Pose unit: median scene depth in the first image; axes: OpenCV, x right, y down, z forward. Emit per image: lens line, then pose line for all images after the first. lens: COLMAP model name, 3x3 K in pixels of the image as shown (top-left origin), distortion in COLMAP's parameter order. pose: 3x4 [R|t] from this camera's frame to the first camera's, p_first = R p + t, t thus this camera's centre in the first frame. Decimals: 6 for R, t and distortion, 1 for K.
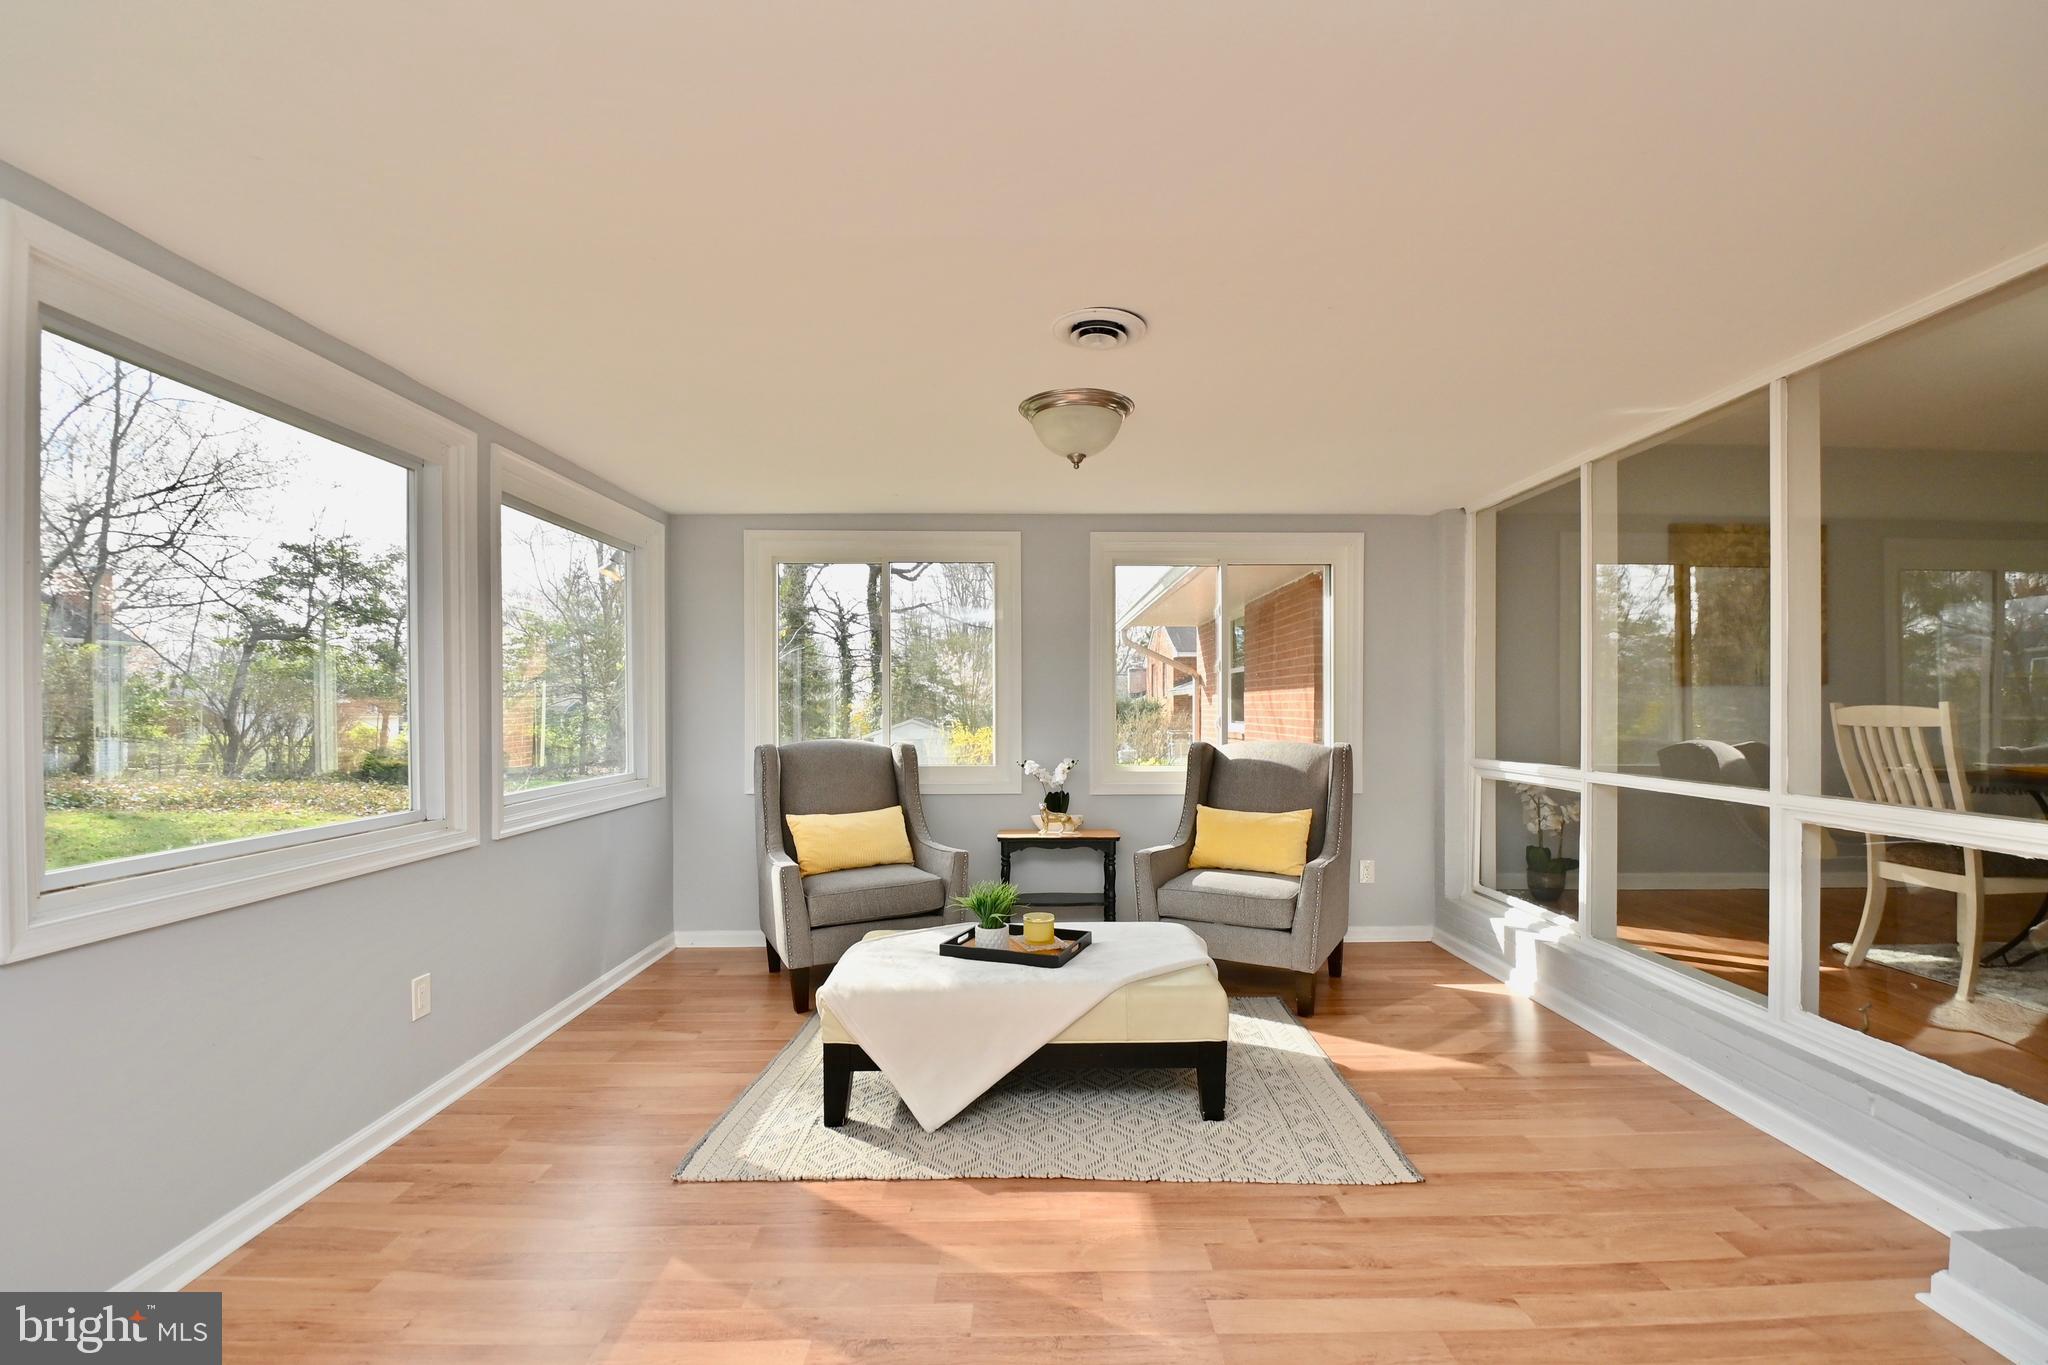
lens RADIAL K [[900.9, 0, 1041.3], [0, 900.9, 710.1], [0, 0, 1]] dist [0.019388, -0.024831]
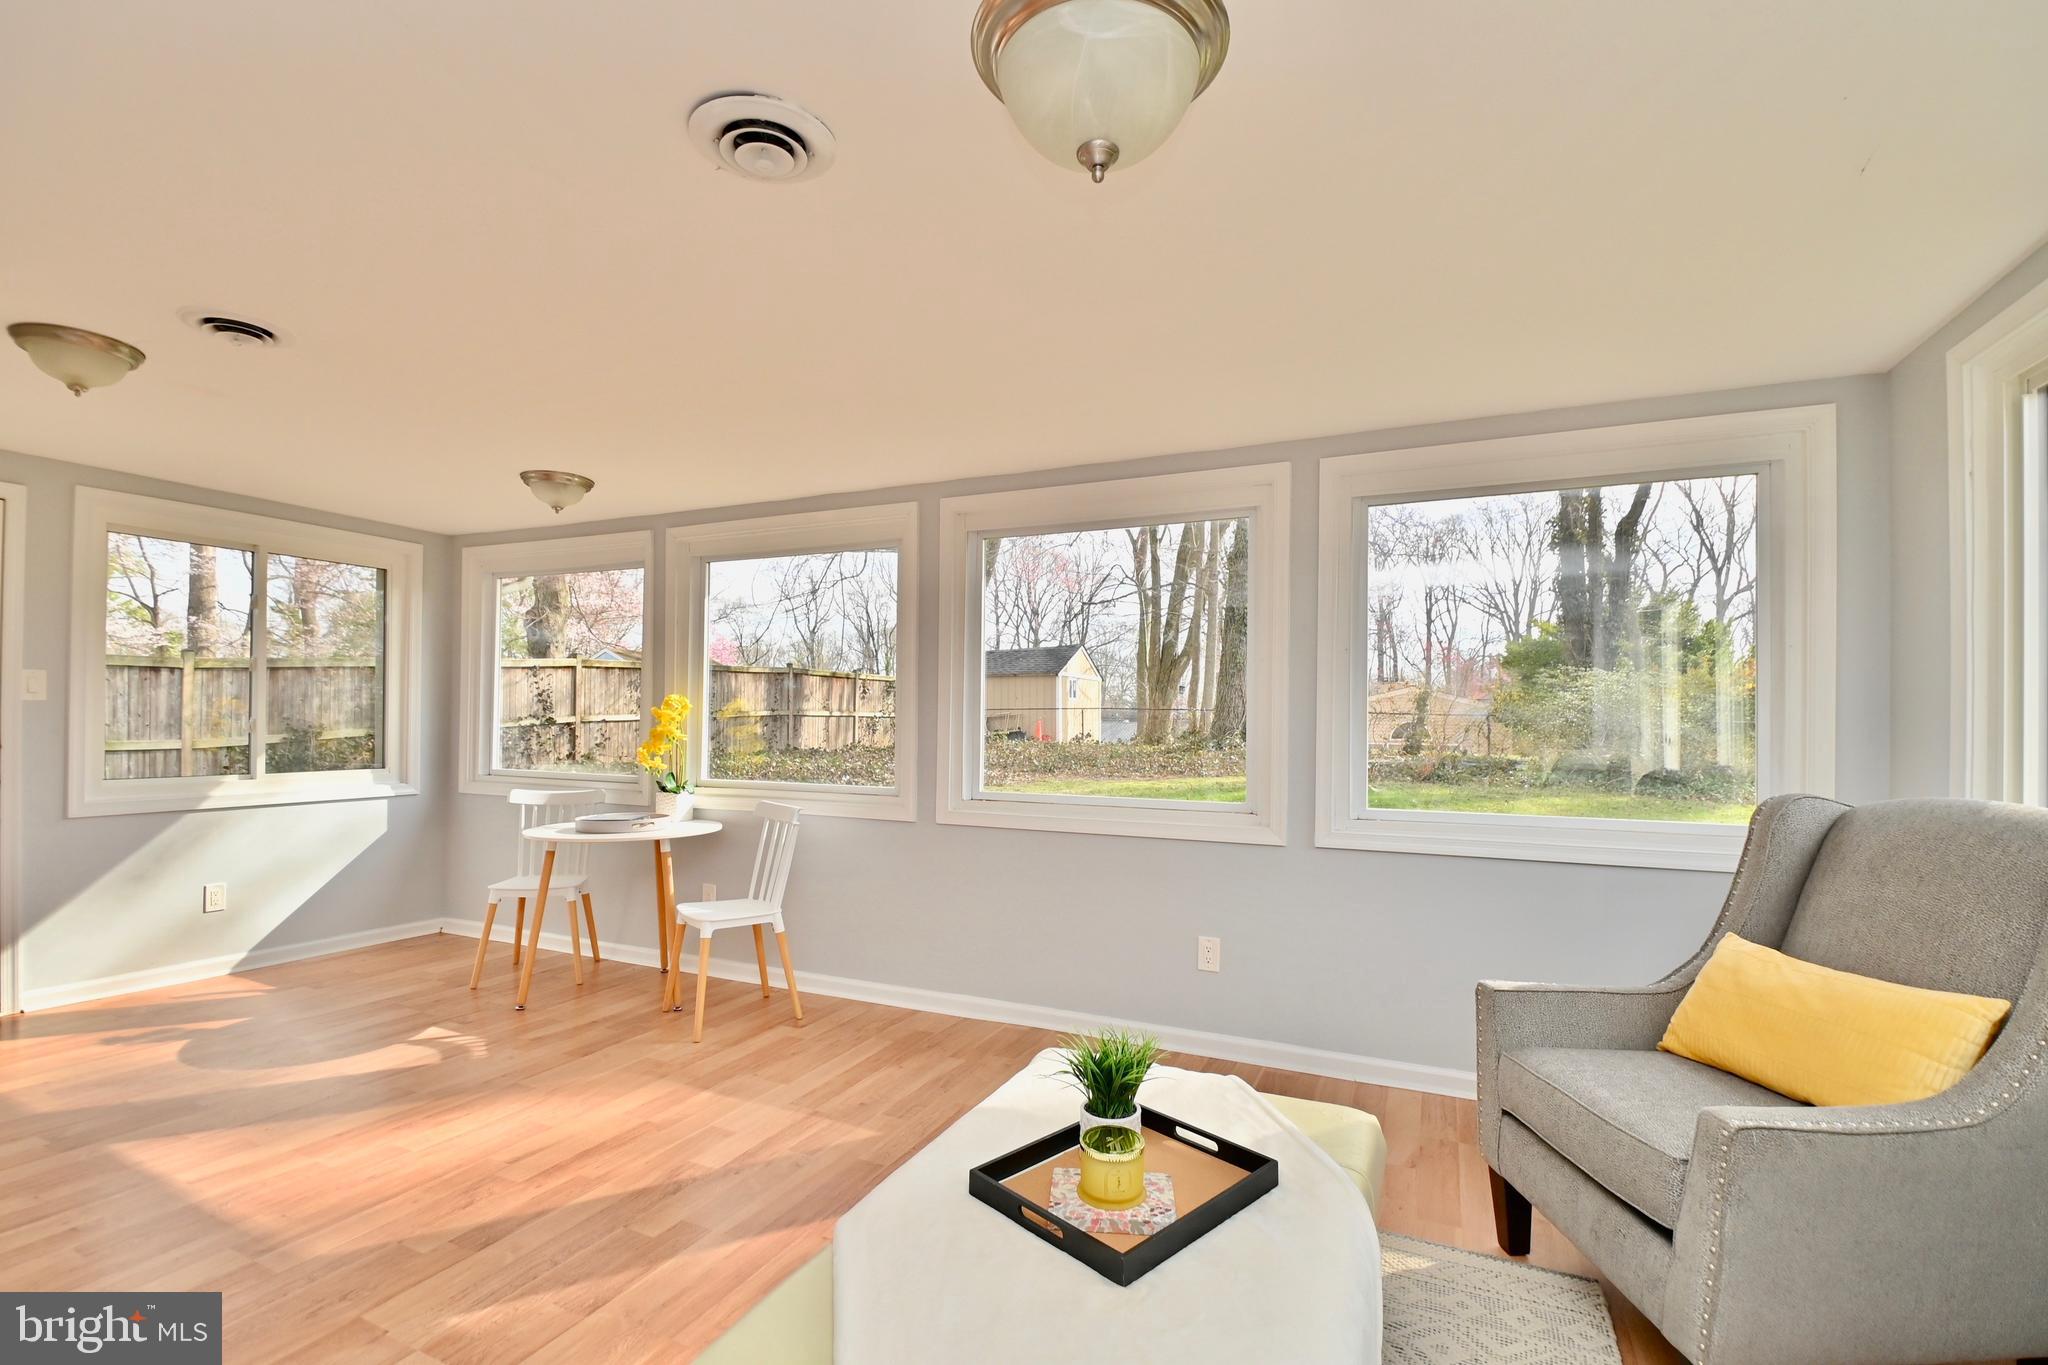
lens RADIAL K [[900.9, 0, 1041.3], [0, 900.9, 710.1], [0, 0, 1]] dist [0.019388, -0.024831]
pose [[-0.424911, -0.010799, -0.905171, 0.402705], [-0.013538, 0.999893, -0.005574, -0.001480], [0.905134, 0.009886, -0.425012, 1.028259]]
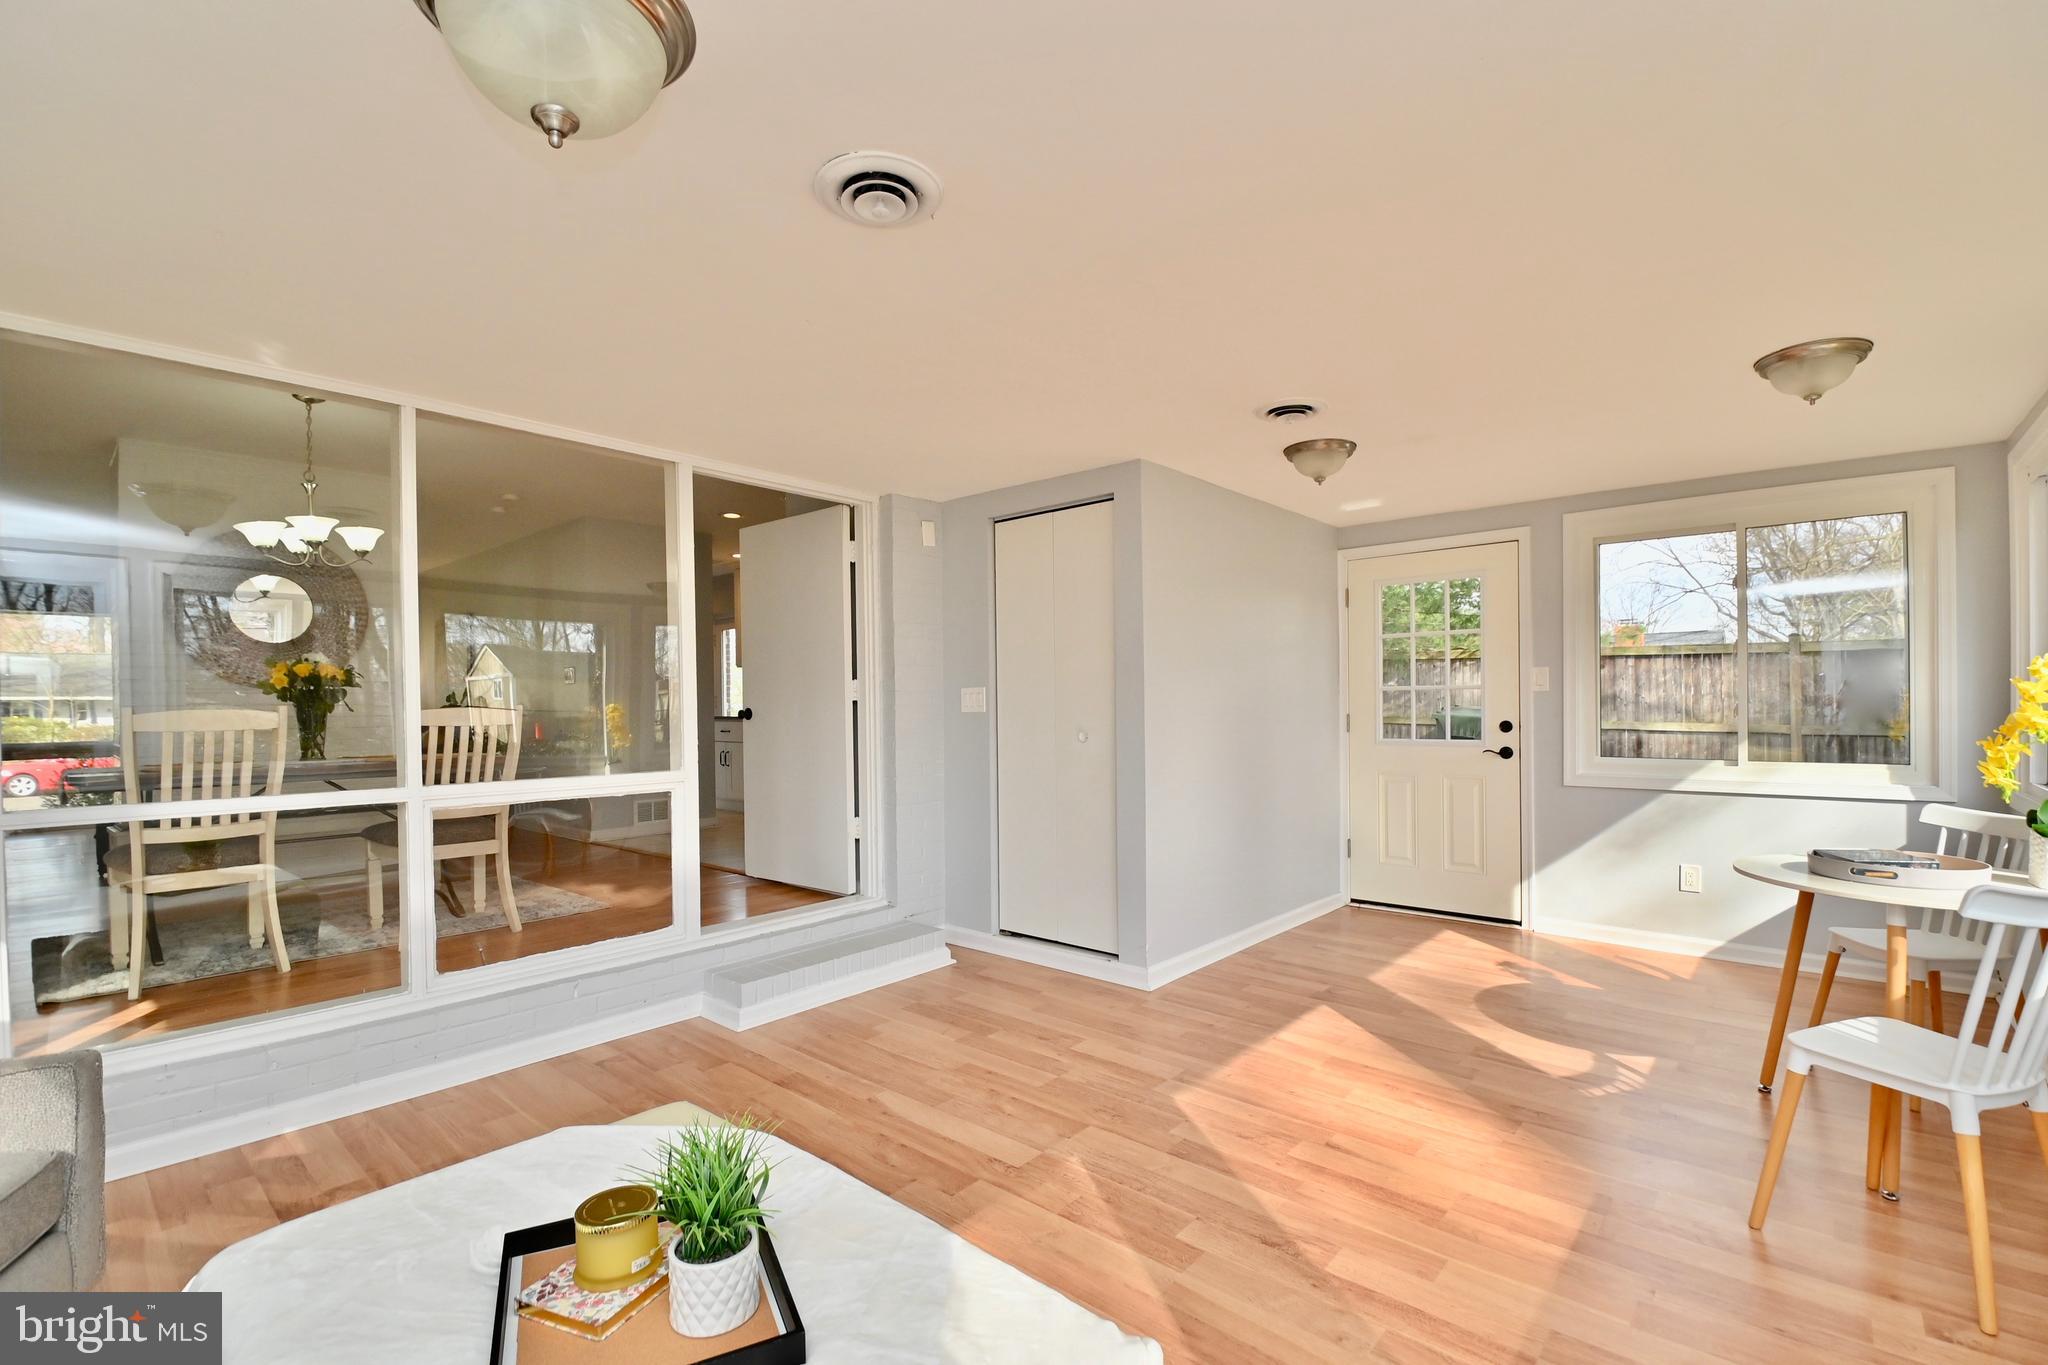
lens RADIAL K [[900.9, 0, 1041.3], [0, 900.9, 710.1], [0, 0, 1]] dist [0.019388, -0.024831]
pose [[-0.744585, 0.004100, 0.667515, -0.373121], [0.015667, 0.999813, 0.011335, -0.000973], [-0.667343, 0.018898, -0.744510, 1.032382]]
